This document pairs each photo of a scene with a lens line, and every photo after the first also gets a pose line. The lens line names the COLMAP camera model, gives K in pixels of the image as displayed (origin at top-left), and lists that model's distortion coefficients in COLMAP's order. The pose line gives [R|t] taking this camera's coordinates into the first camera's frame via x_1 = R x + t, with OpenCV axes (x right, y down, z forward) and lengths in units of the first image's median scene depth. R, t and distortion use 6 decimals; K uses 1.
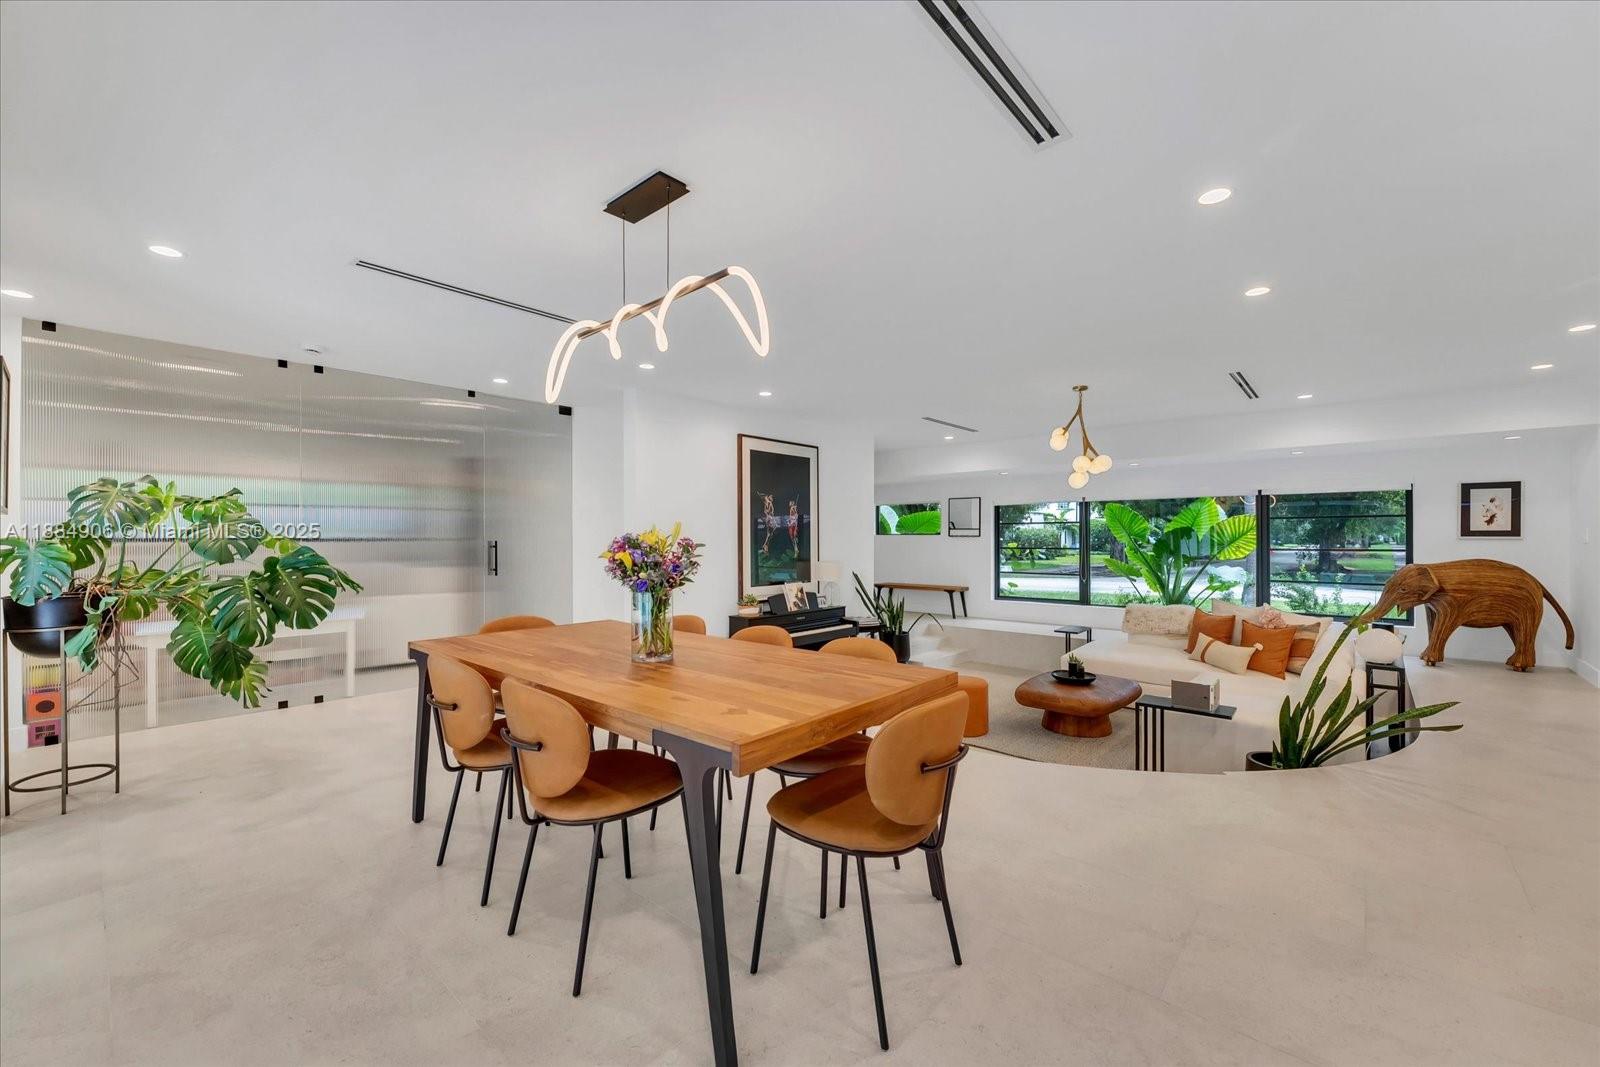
lens RADIAL K [[642.3, 0, 800.0], [0, 642.3, 533.5], [0, 0, 1]] dist [0.000075, 0.000057]
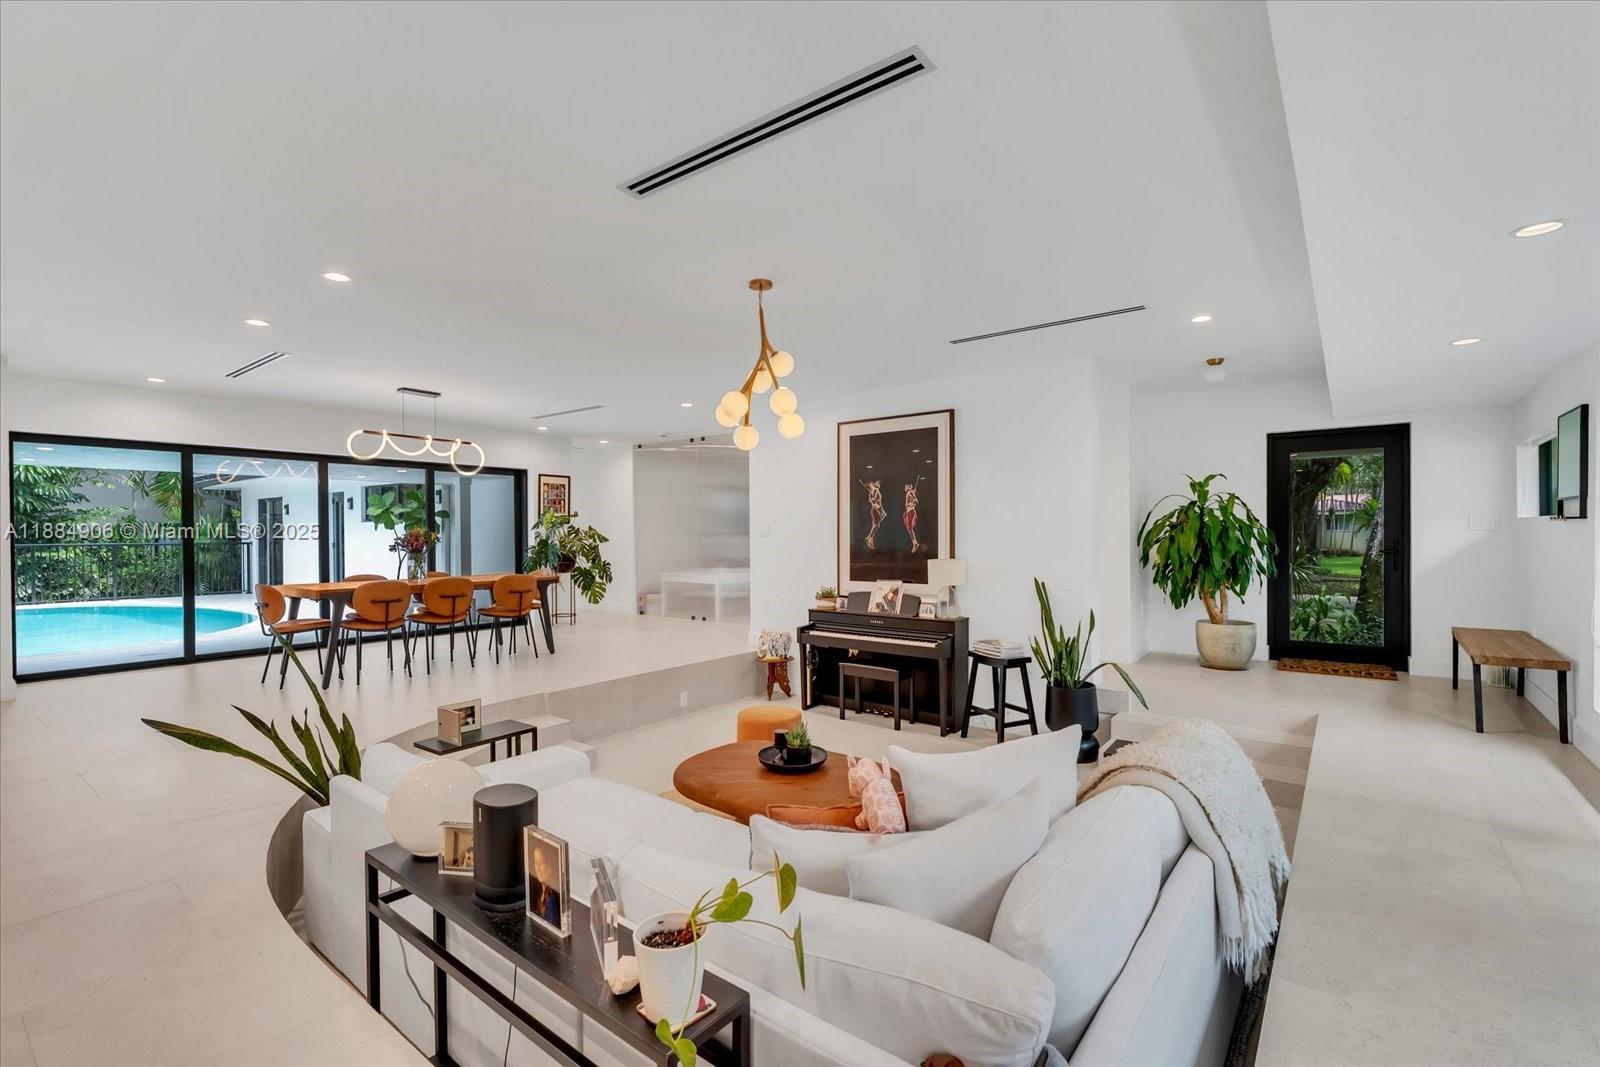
lens RADIAL K [[682.7, 0, 800.0], [0, 682.7, 533.5], [0, 0, 1]] dist [0.000272, 0.000149]
pose [[0.086720, -0.001765, -0.996231, 0.892870], [0.005738, 0.999983, -0.001272, 0.013811], [0.996216, -0.005606, 0.086729, 0.811511]]
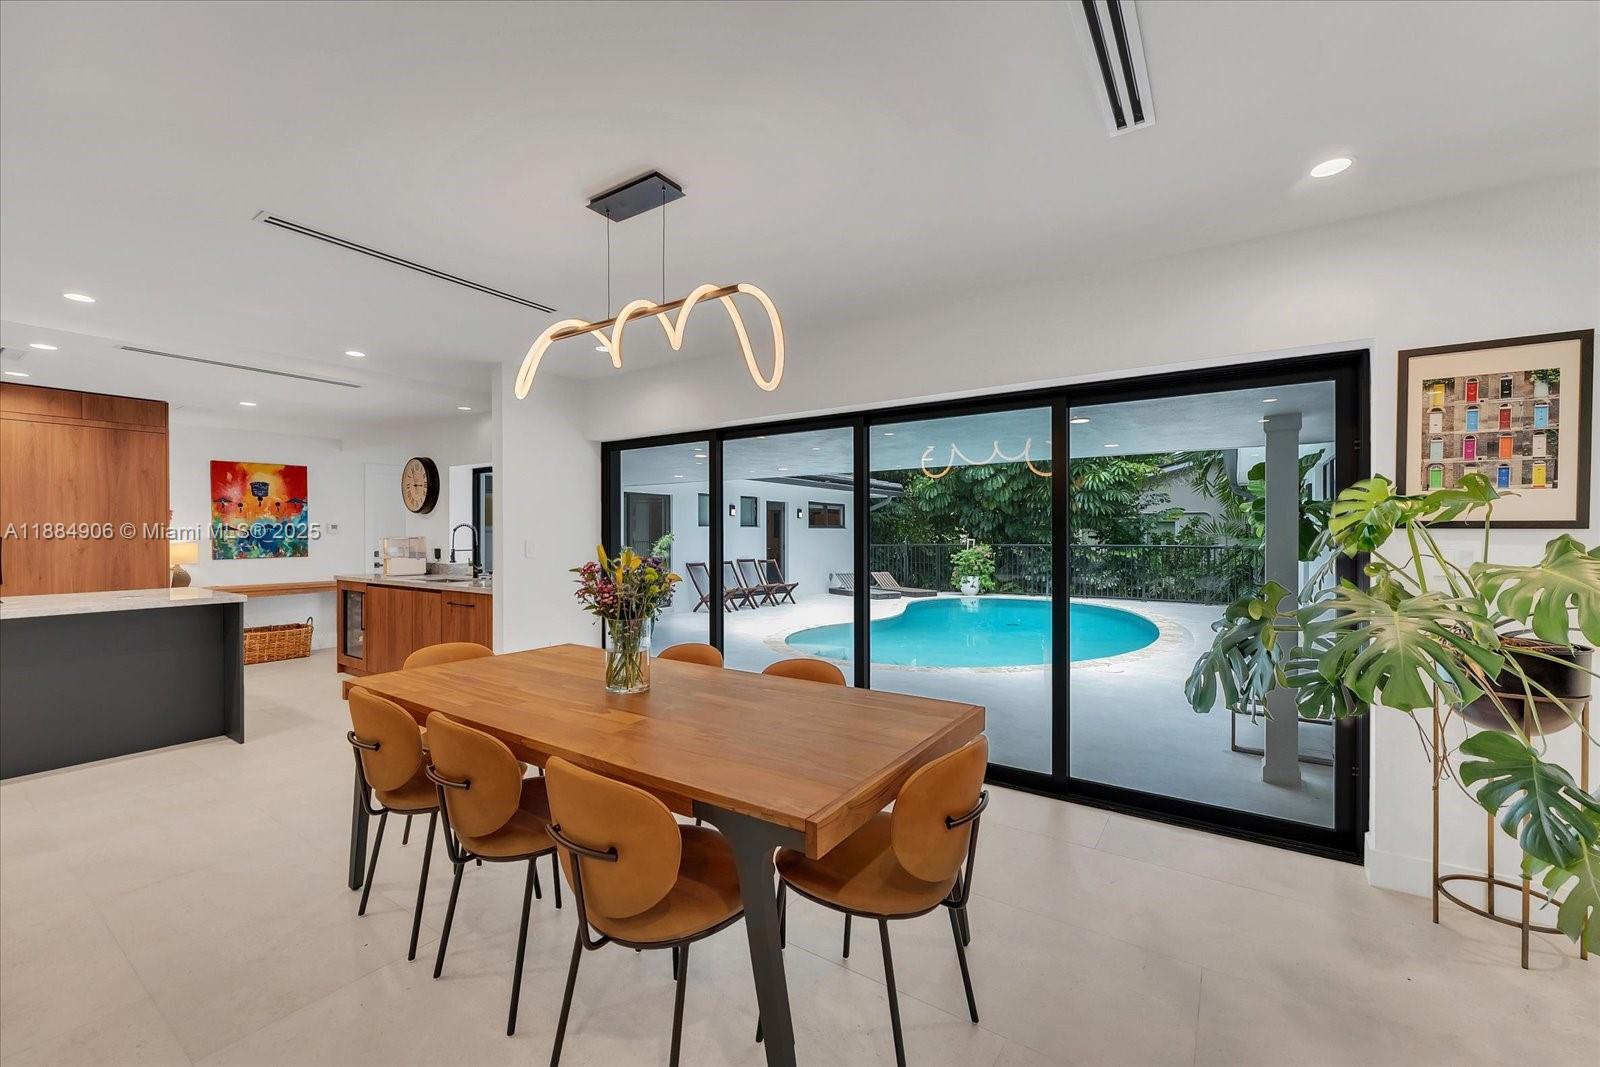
lens RADIAL K [[642.3, 0, 800.0], [0, 642.3, 533.5], [0, 0, 1]] dist [0.000075, 0.000057]
pose [[-0.990314, -0.002572, -0.138822, -0.128769], [-0.002695, 0.999996, 0.000702, -0.007665], [0.138820, 0.001069, -0.990317, 0.720432]]
